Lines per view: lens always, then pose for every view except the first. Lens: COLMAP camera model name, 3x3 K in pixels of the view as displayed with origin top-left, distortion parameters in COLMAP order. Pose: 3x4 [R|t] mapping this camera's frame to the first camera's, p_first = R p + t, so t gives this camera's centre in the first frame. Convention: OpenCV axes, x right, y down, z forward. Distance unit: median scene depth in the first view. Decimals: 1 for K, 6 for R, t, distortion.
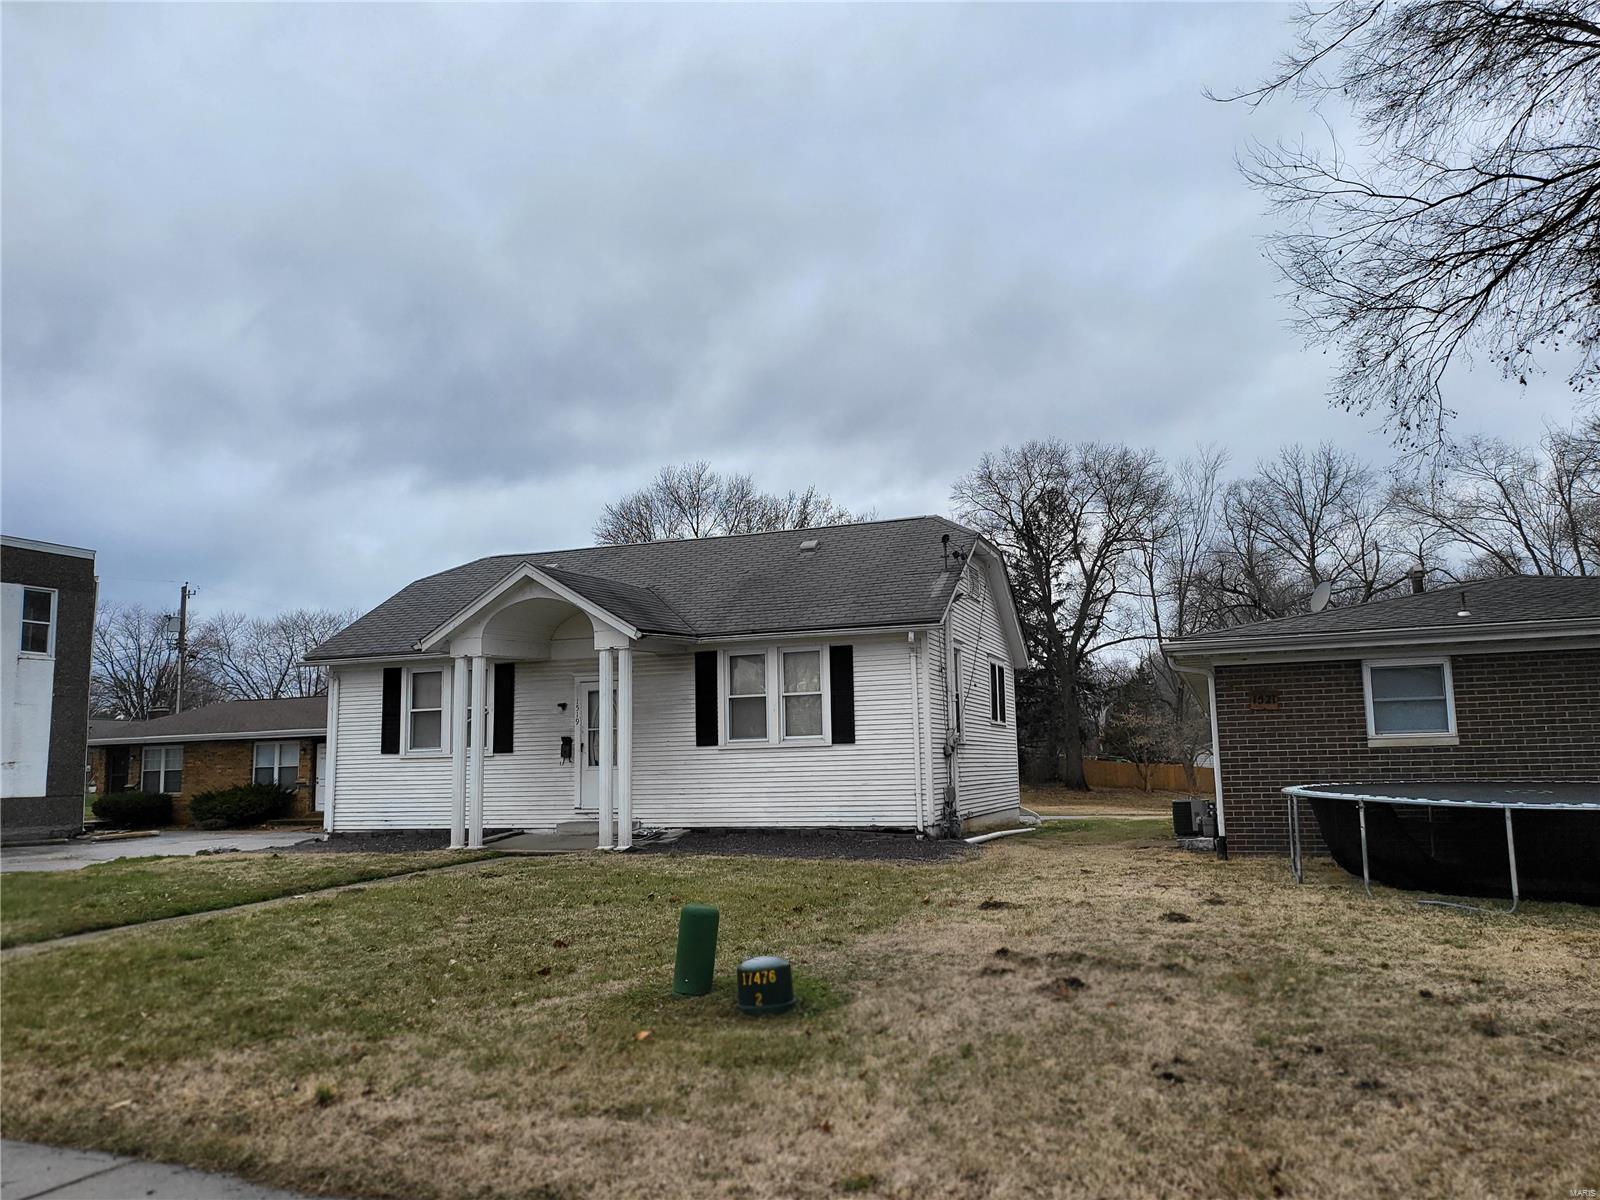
lens RADIAL K [[1122.9, 0, 799.6], [0, 1122.9, 704.3], [0, 0, 1]] dist [0.057729, -0.057452]
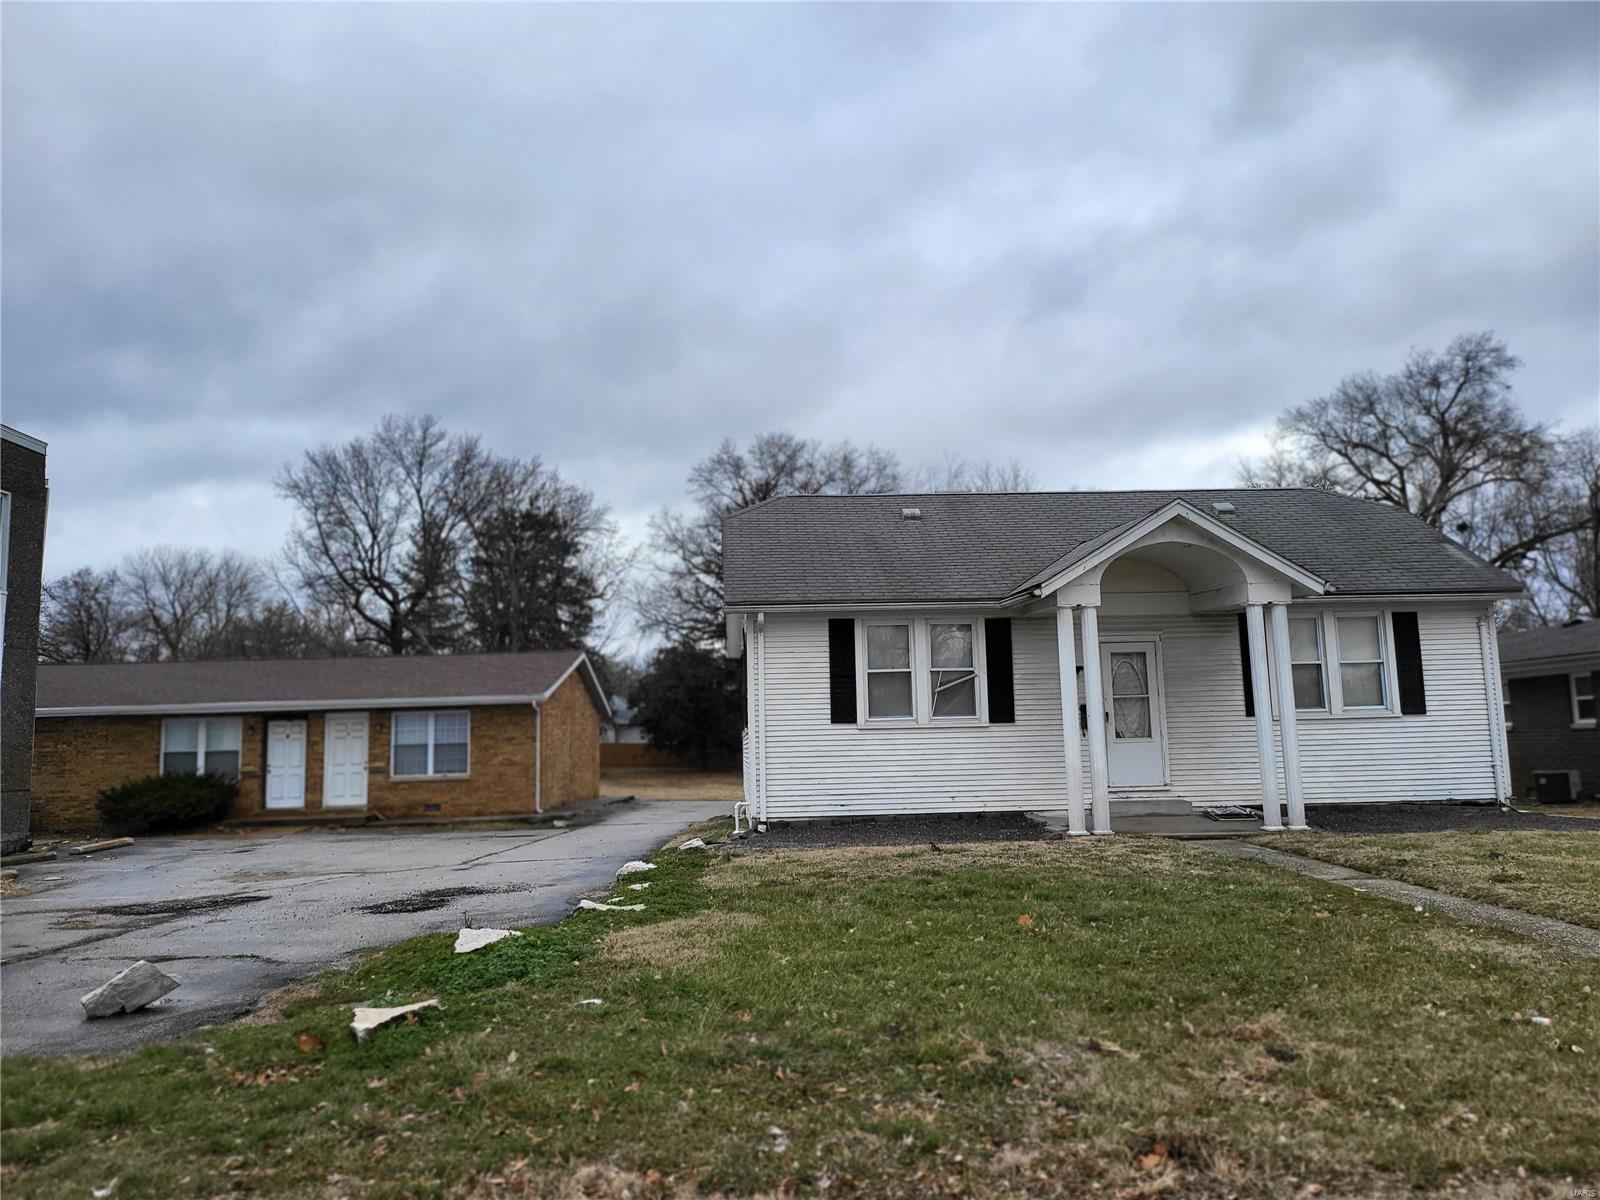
lens RADIAL K [[1122.9, 0, 675.1], [0, 1122.9, 569.4], [0, 0, 1]] dist [0.057729, -0.057452]
pose [[0.923891, 0.059454, 0.378008, -0.782898], [-0.015841, 0.992952, -0.117457, 0.031028], [-0.382327, 0.102529, 0.918321, 0.281258]]
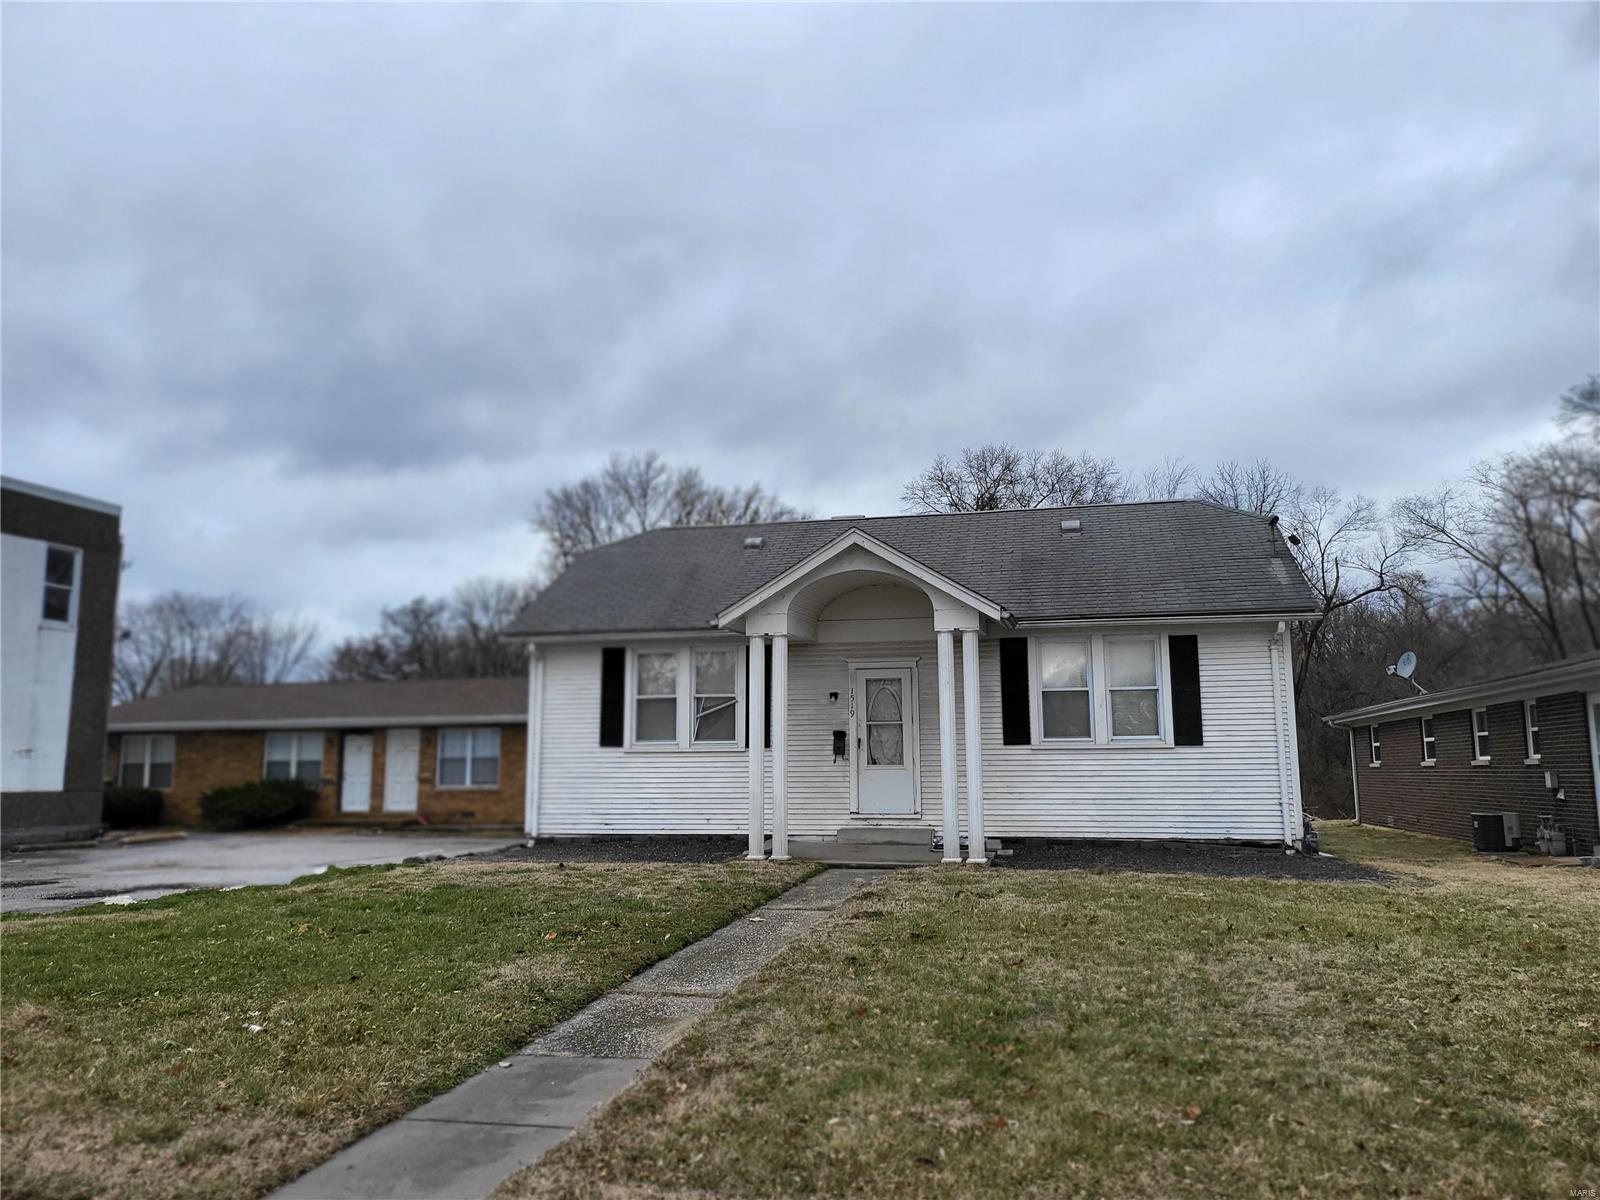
lens RADIAL K [[1122.9, 0, 799.4], [0, 1122.9, 631.0], [0, 0, 1]] dist [0.057729, -0.057452]
pose [[0.992124, 0.032127, 0.121073, -0.322331], [-0.023719, 0.997247, -0.070253, 0.012696], [-0.122997, 0.066828, 0.990154, 0.121319]]
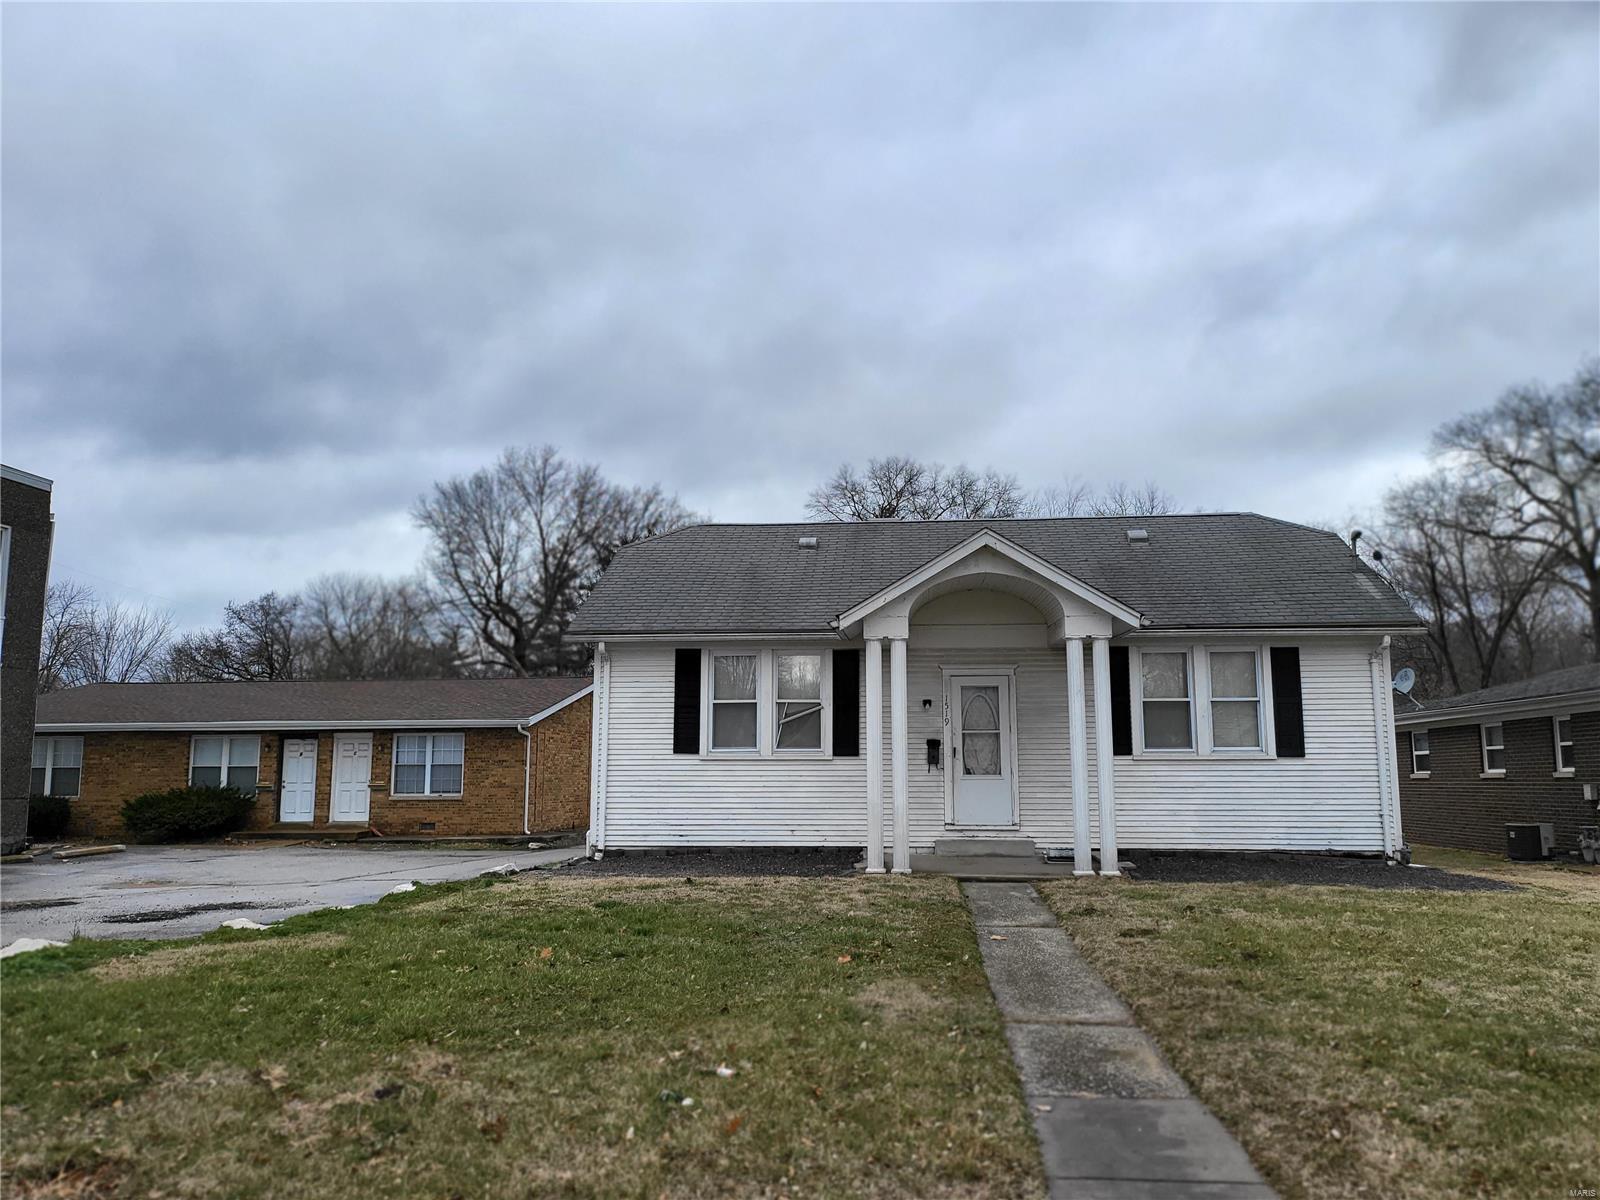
lens RADIAL K [[1122.9, 0, 796.6], [0, 1122.9, 636.0], [0, 0, 1]] dist [0.057729, -0.057452]
pose [[0.967340, 0.052997, 0.247879, -0.484708], [-0.034862, 0.996422, -0.076988, 0.018952], [-0.251072, 0.065832, 0.965727, 0.187279]]
